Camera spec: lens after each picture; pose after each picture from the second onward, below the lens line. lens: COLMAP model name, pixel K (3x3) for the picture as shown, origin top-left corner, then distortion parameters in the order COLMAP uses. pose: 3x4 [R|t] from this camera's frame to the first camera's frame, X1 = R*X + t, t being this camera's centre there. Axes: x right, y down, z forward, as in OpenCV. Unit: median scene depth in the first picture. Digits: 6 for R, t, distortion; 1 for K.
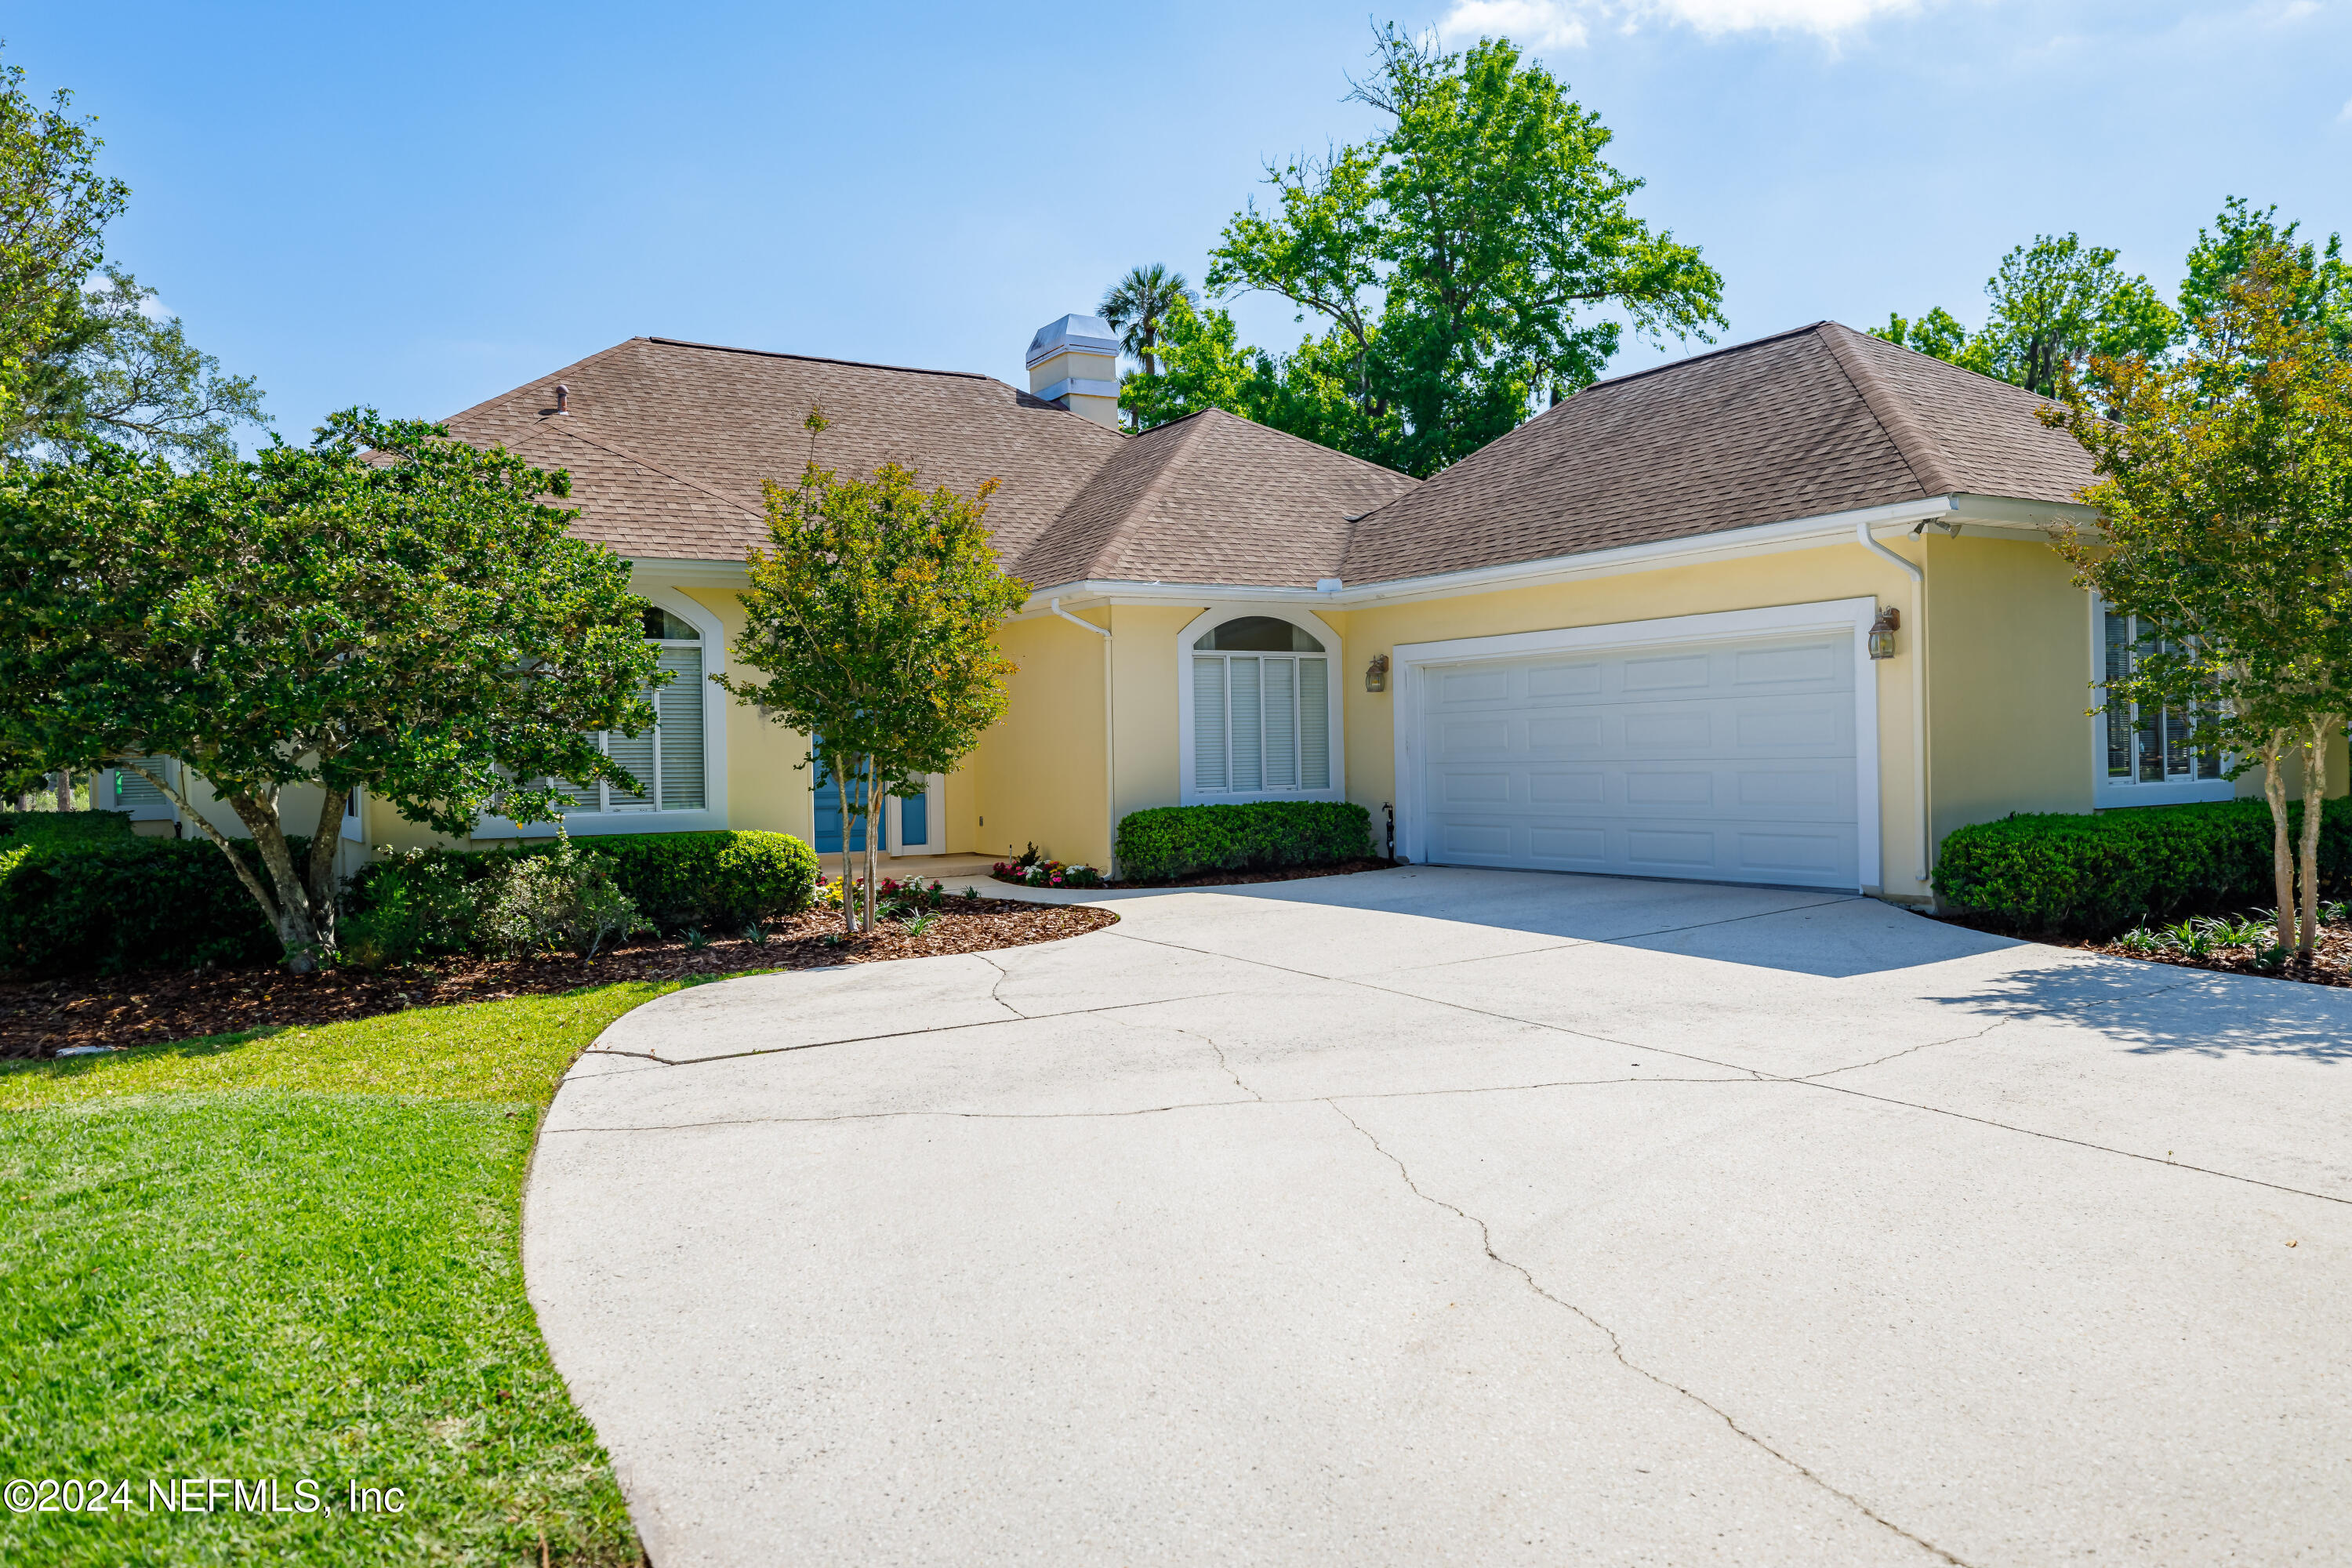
lens RADIAL K [[1704.5, 0, 1176.0], [0, 1704.5, 784.0], [0, 0, 1]] dist [0.005583, 0.000224]
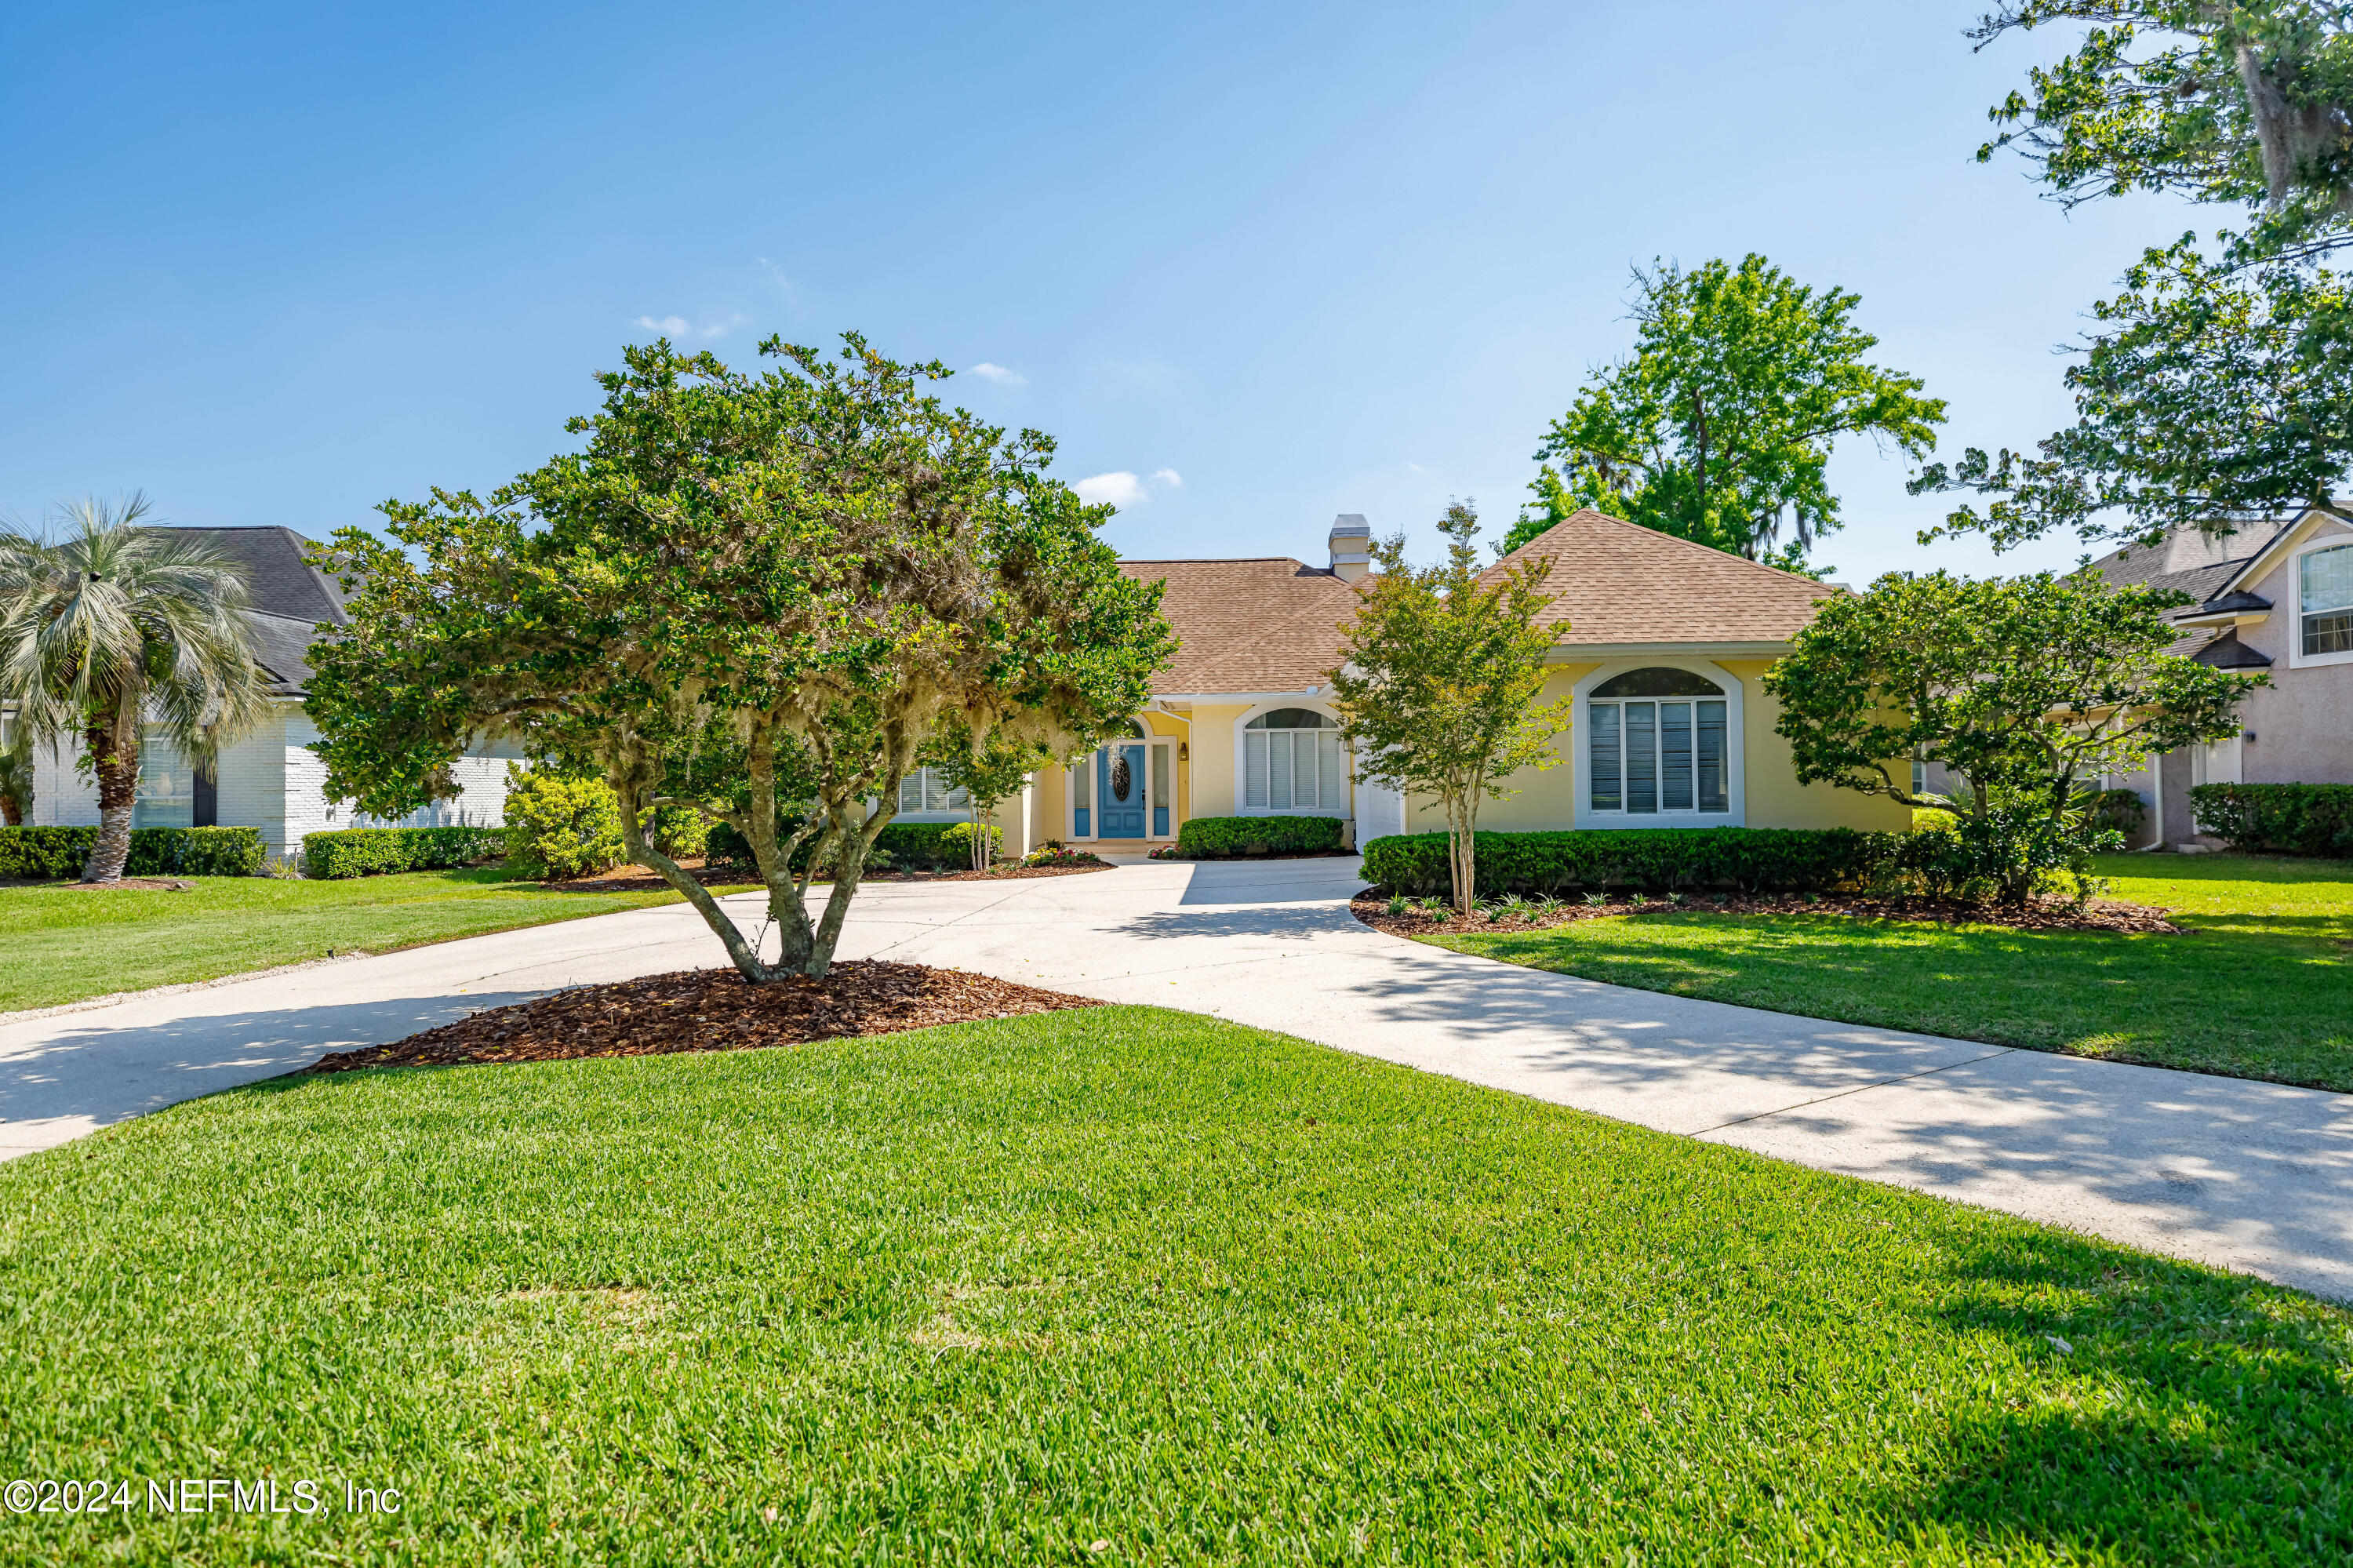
lens RADIAL K [[1313.9, 0, 1176.5], [0, 1313.9, 784.0], [0, 0, 1]] dist [-0.001719, 0.000266]
pose [[0.829060, 0.008100, -0.559100, 0.729743], [-0.015334, 0.999848, -0.008252, -0.009320], [0.558949, 0.015414, 0.829059, -0.166761]]
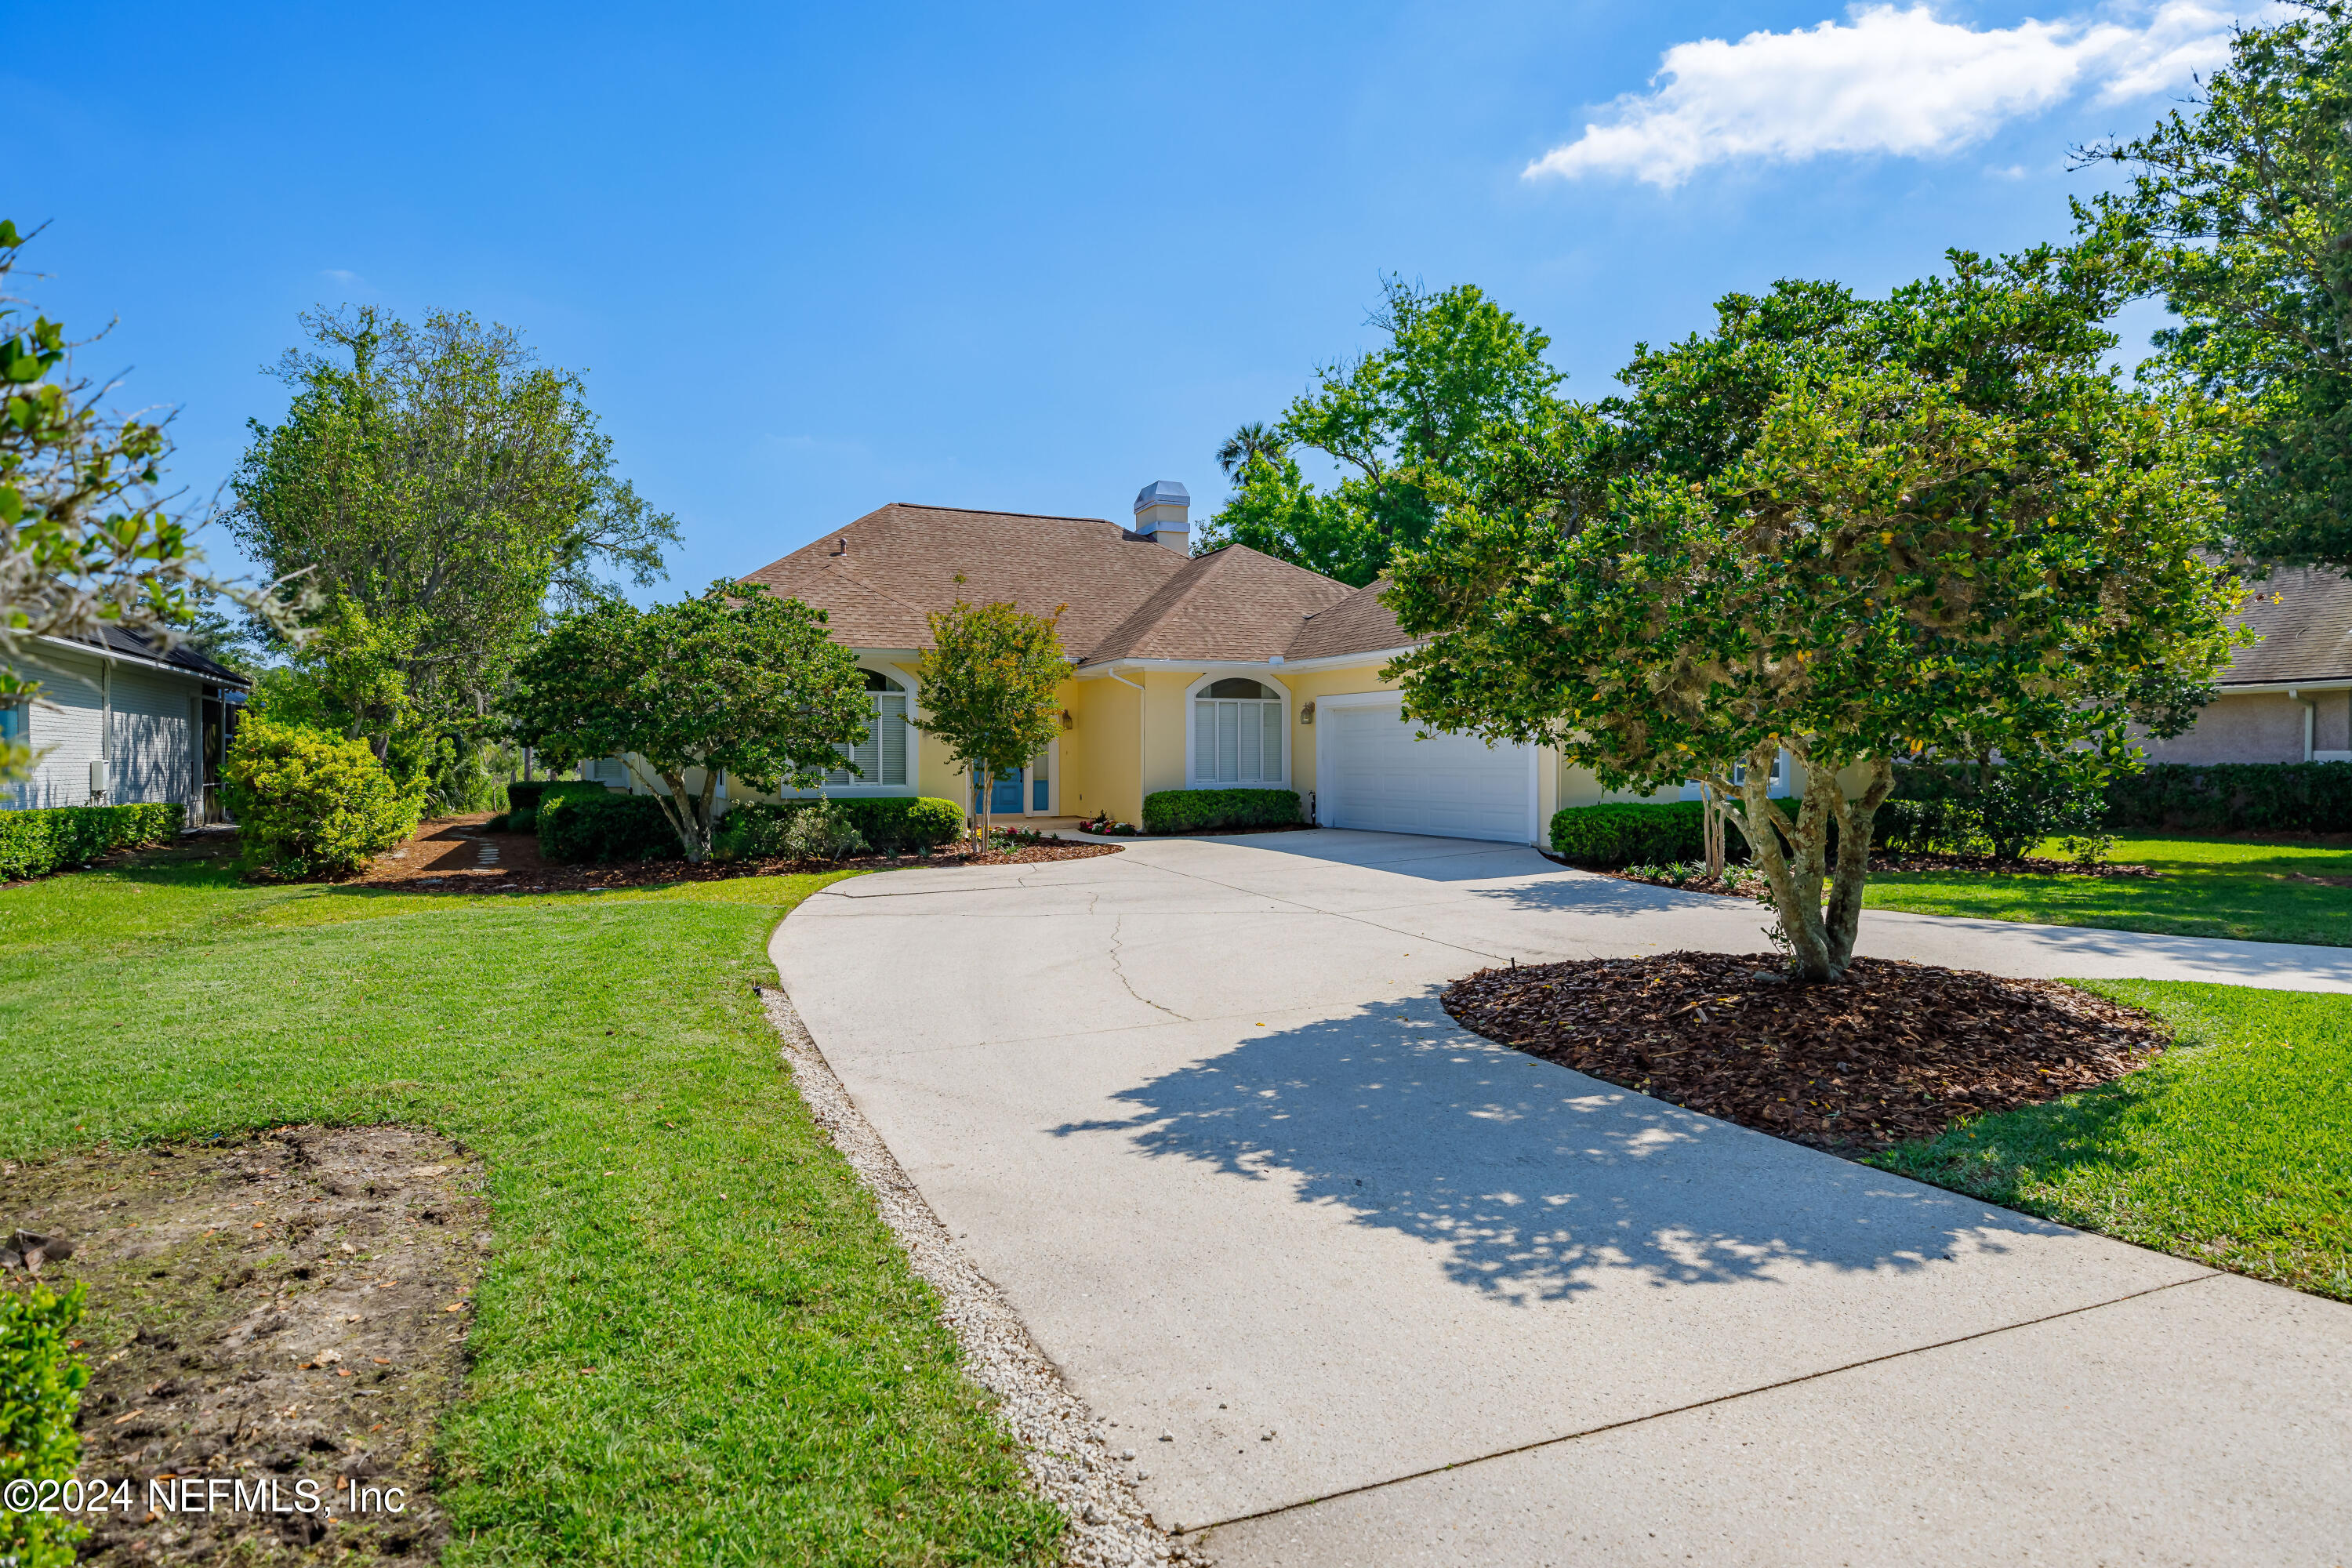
lens RADIAL K [[1313.3, 0, 1176.0], [0, 1313.3, 784.0], [0, 0, 1]] dist [-0.001719, 0.000266]
pose [[0.992136, 0.020089, -0.123543, 0.157661], [-0.019576, 0.999794, 0.005371, 0.000124], [0.123626, -0.002910, 0.992325, -0.304570]]
